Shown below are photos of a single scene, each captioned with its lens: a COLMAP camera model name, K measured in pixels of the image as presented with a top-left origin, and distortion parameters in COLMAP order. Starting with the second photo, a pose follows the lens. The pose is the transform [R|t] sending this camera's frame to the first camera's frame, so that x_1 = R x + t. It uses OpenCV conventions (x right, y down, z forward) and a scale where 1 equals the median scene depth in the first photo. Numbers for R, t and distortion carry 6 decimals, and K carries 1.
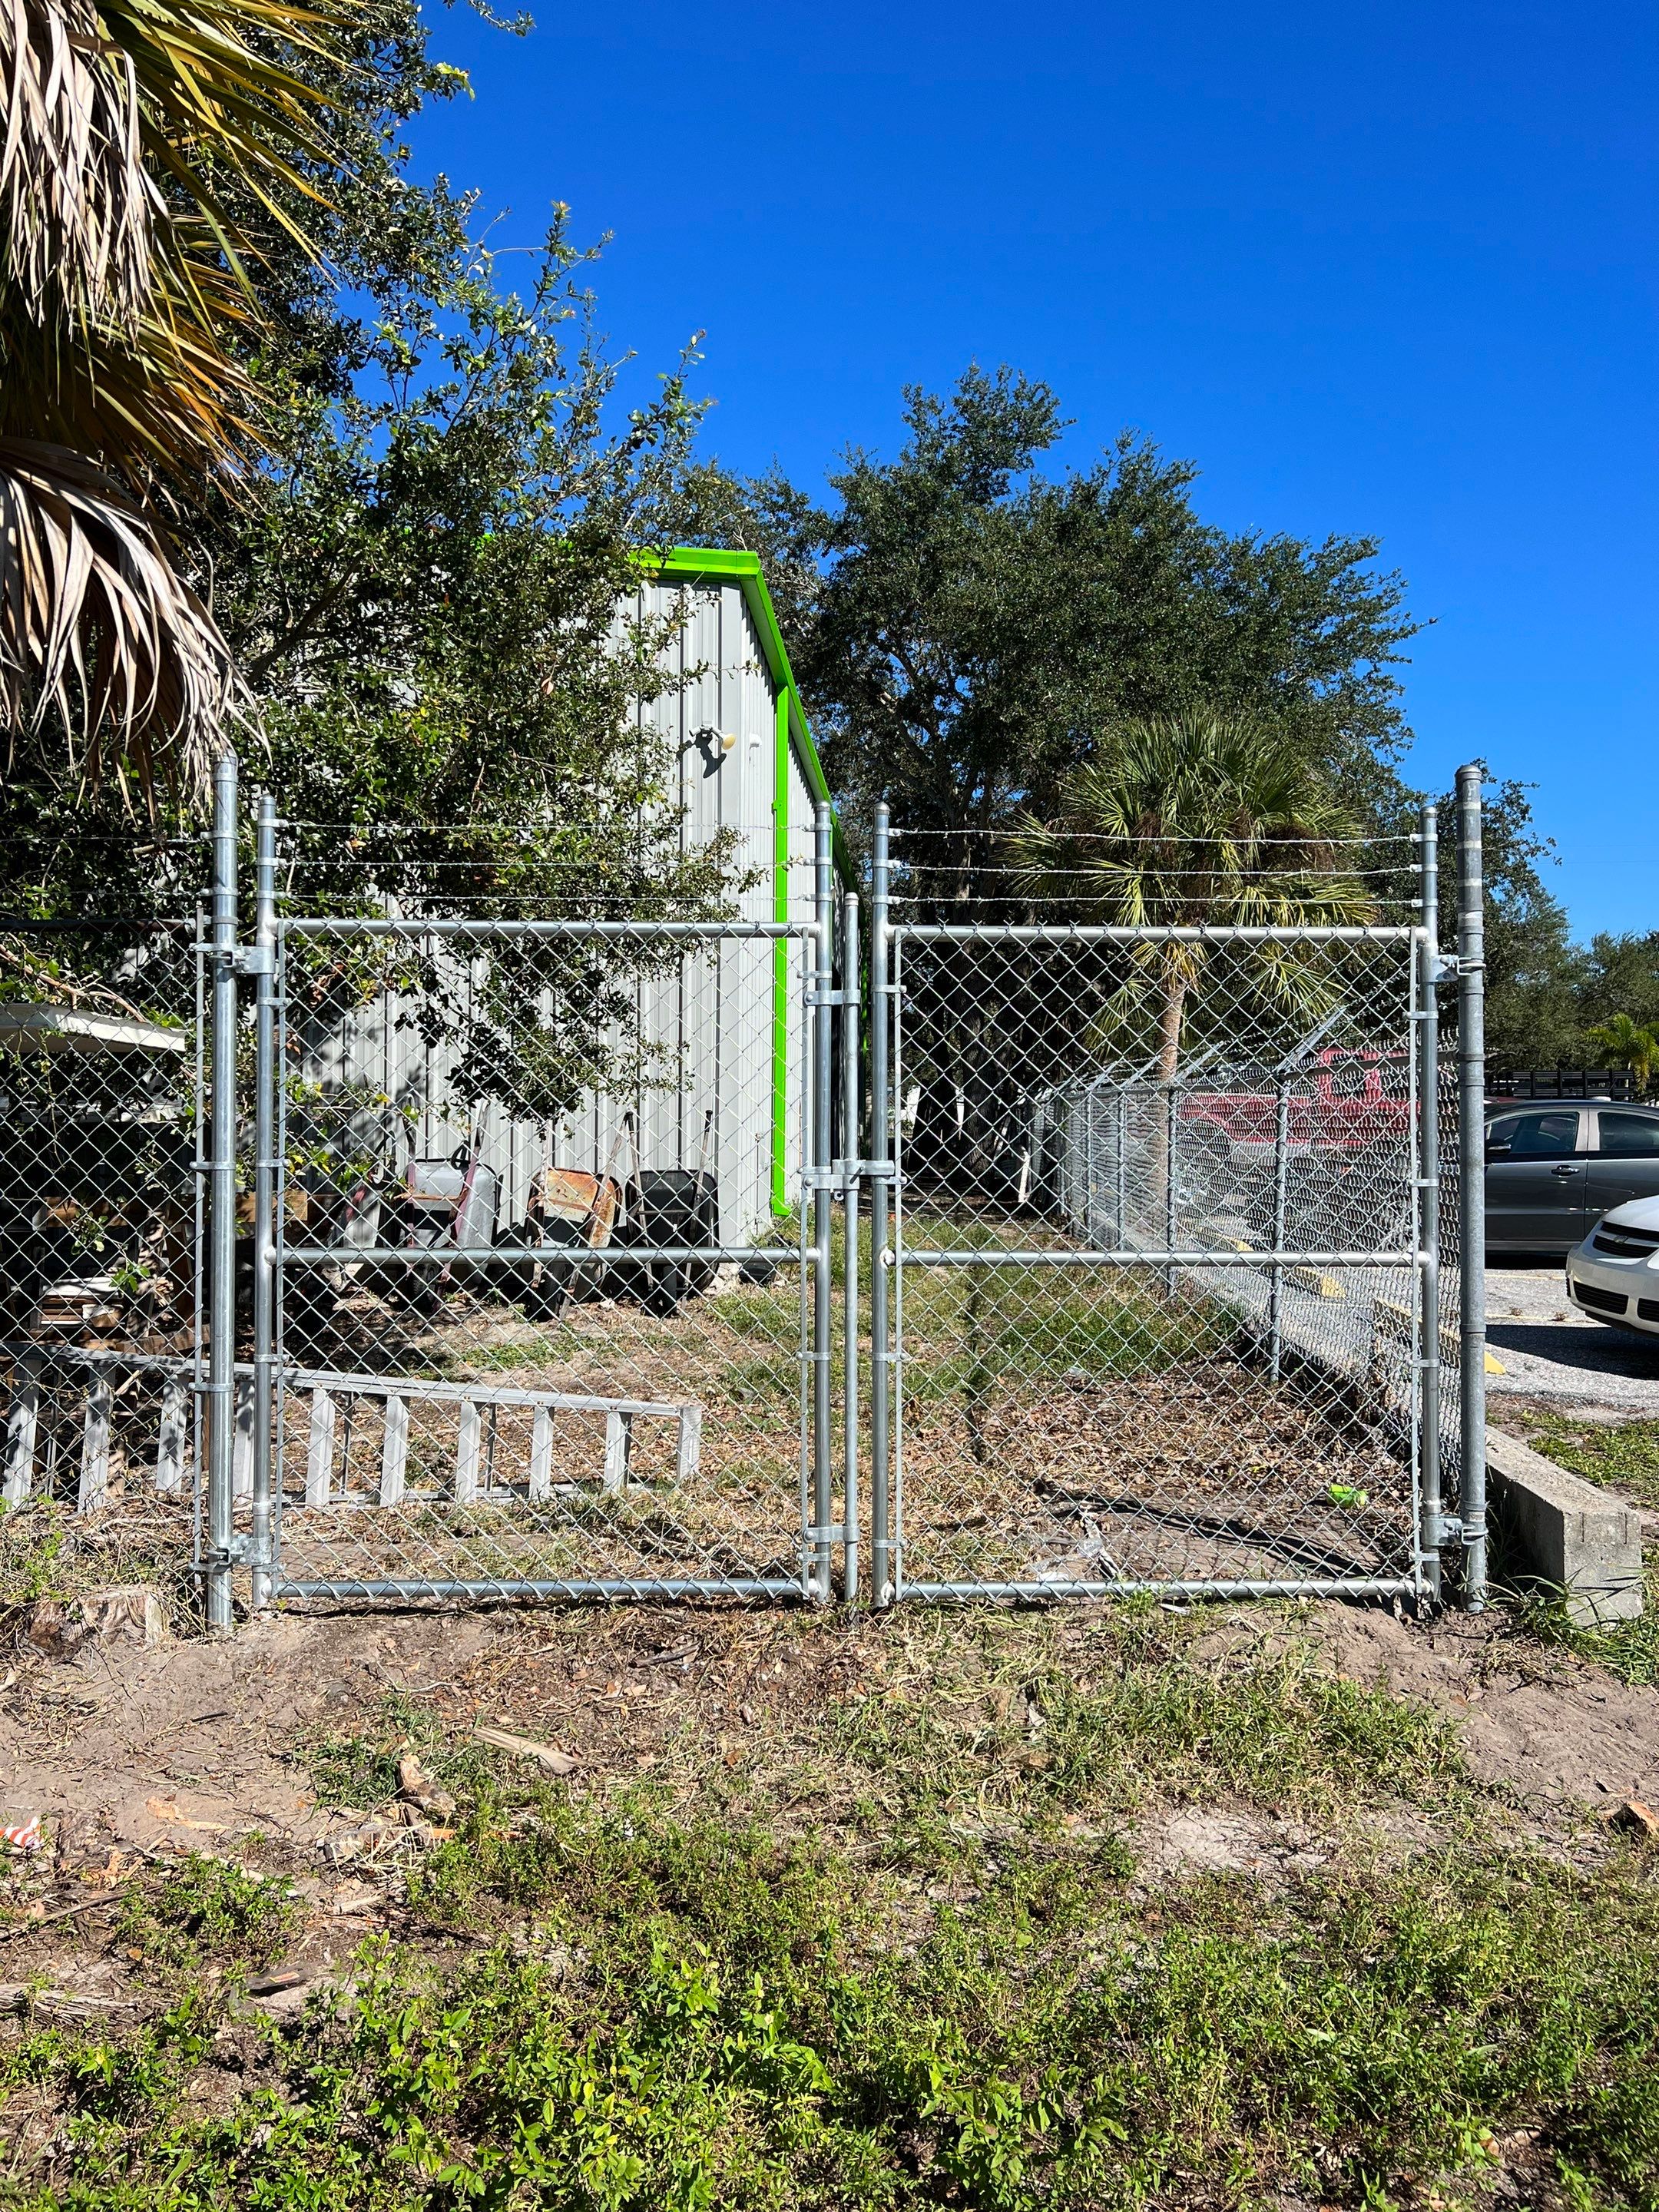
lens RADIAL K [[1684.5, 0, 792.7], [0, 1684.5, 1052.1], [0, 0, 1]] dist [-0.005605, -0.013152]
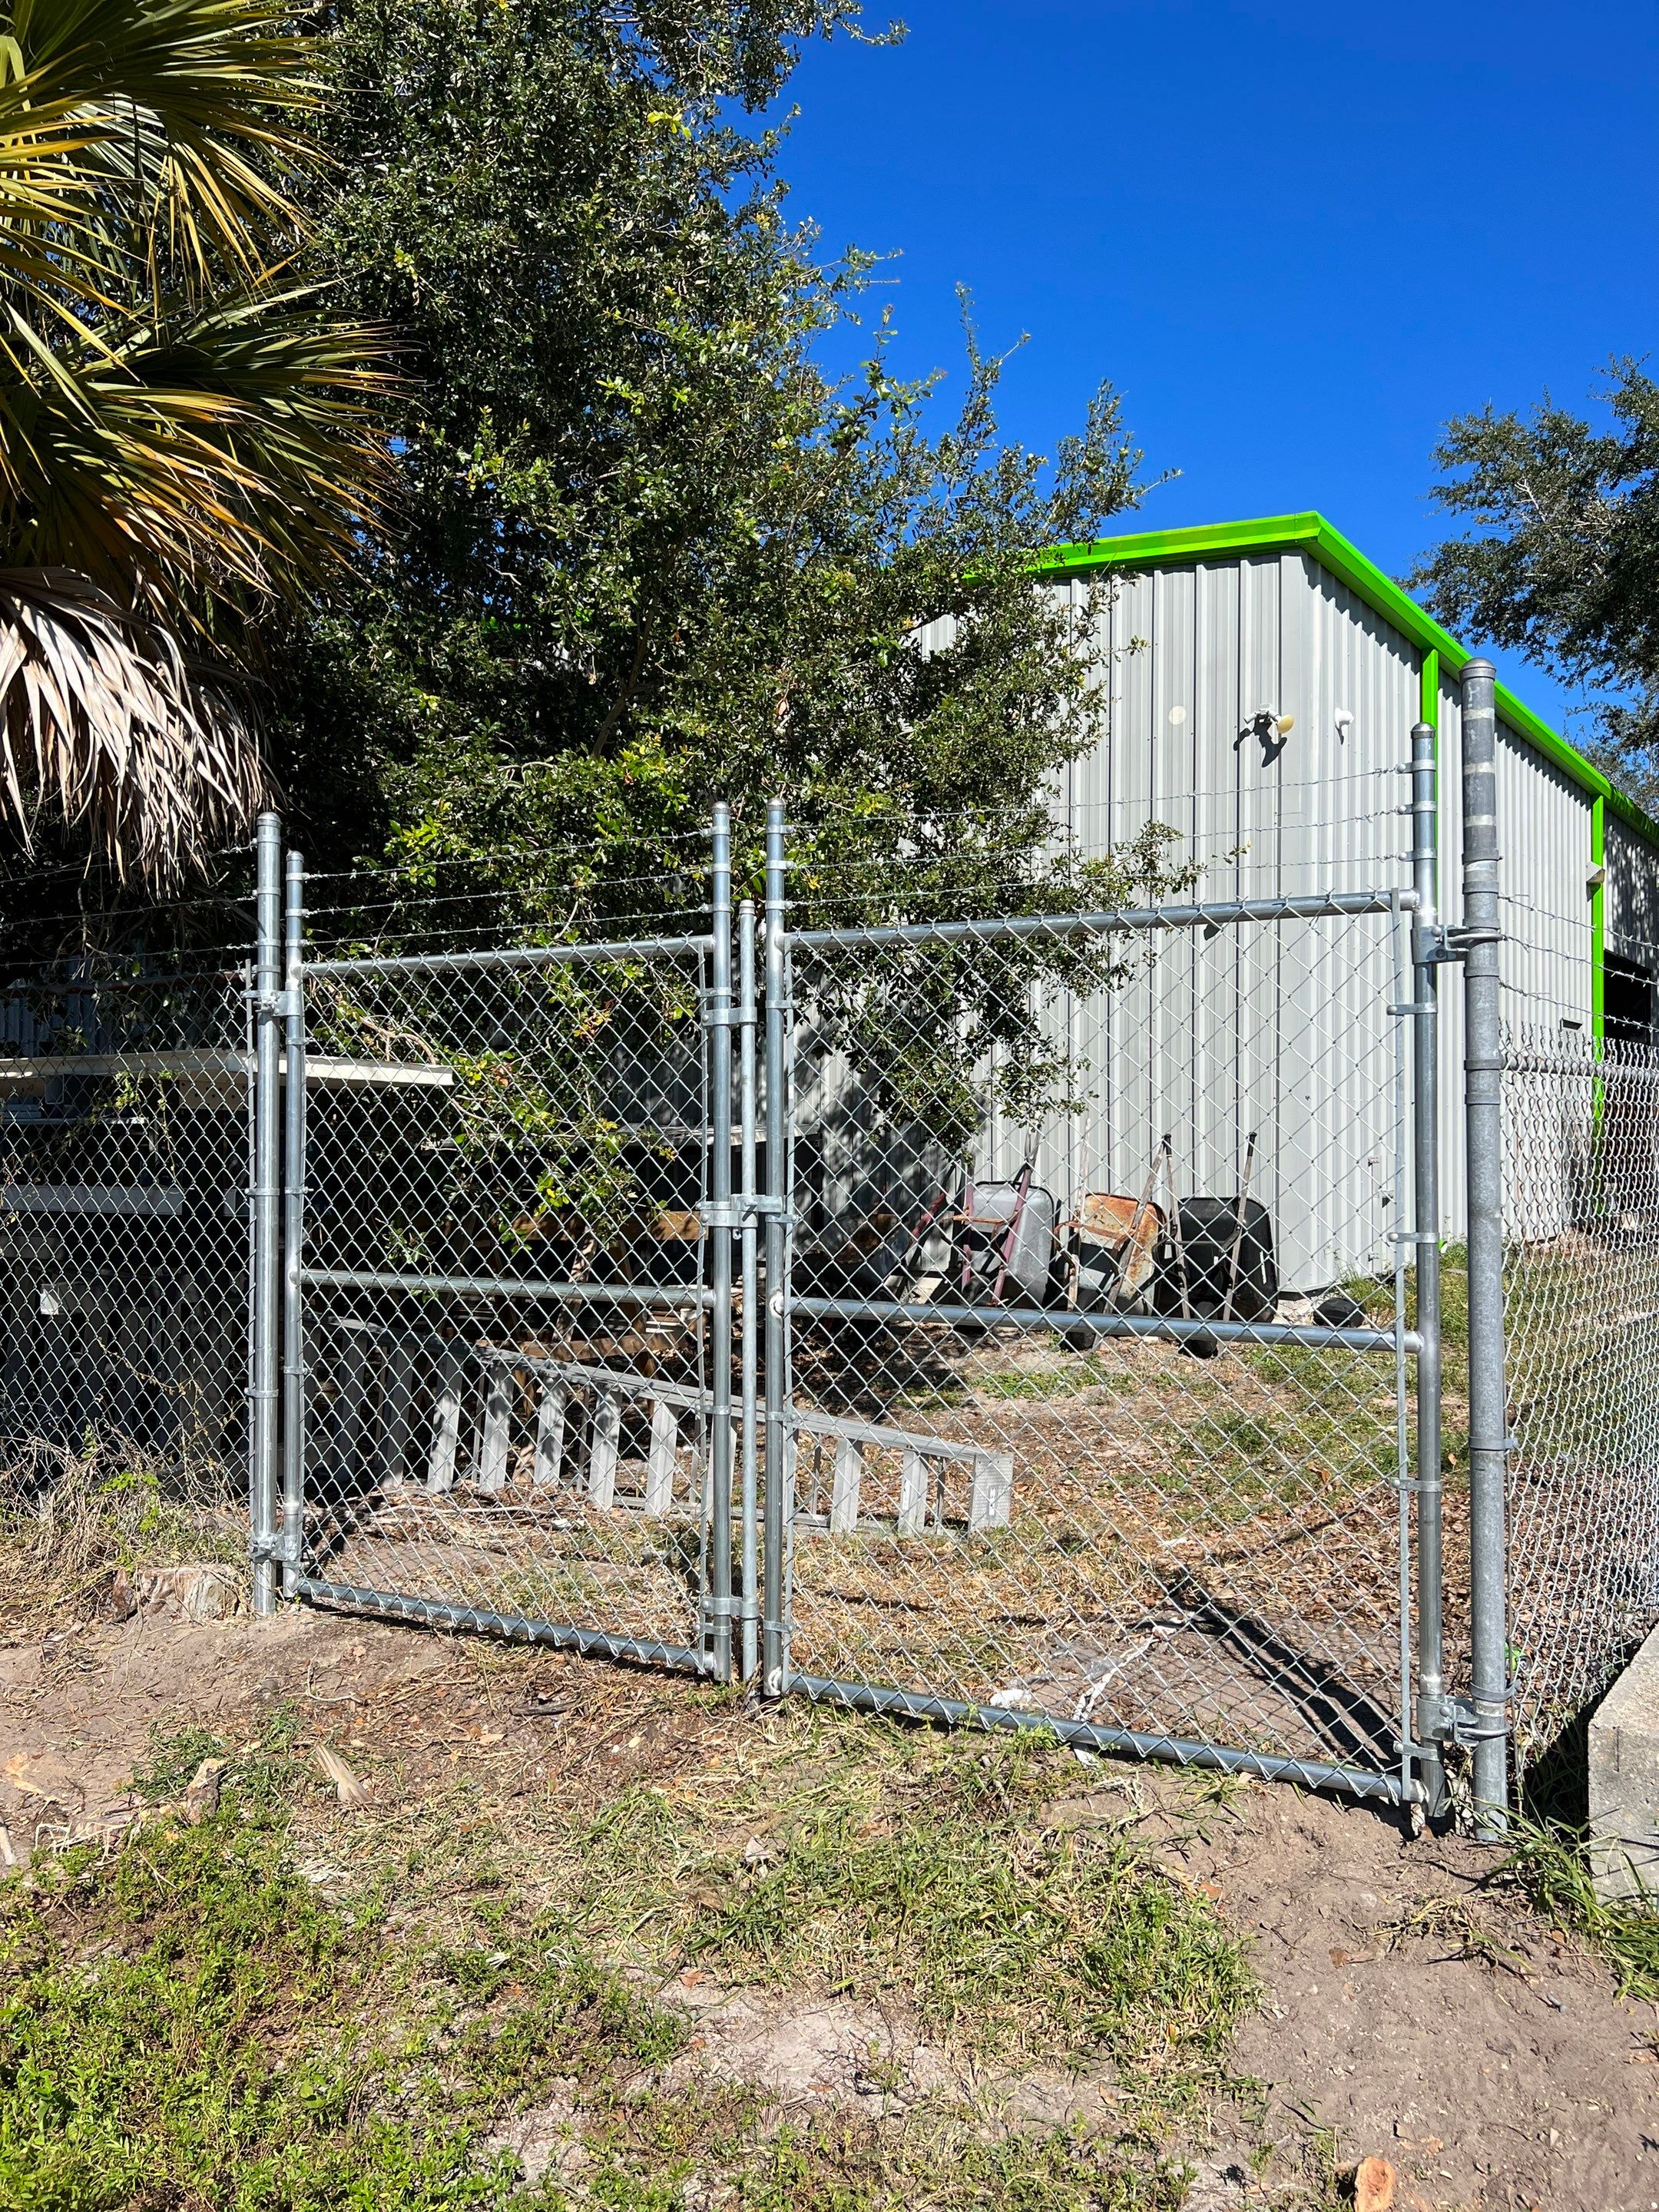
lens RADIAL K [[1684.5, 0, 792.7], [0, 1684.5, 1052.1], [0, 0, 1]] dist [-0.005605, -0.013152]
pose [[0.857217, -0.028595, -0.514160, 0.297906], [0.023200, 0.999588, -0.016912, 0.001791], [0.514432, 0.002568, 0.857527, 0.133250]]
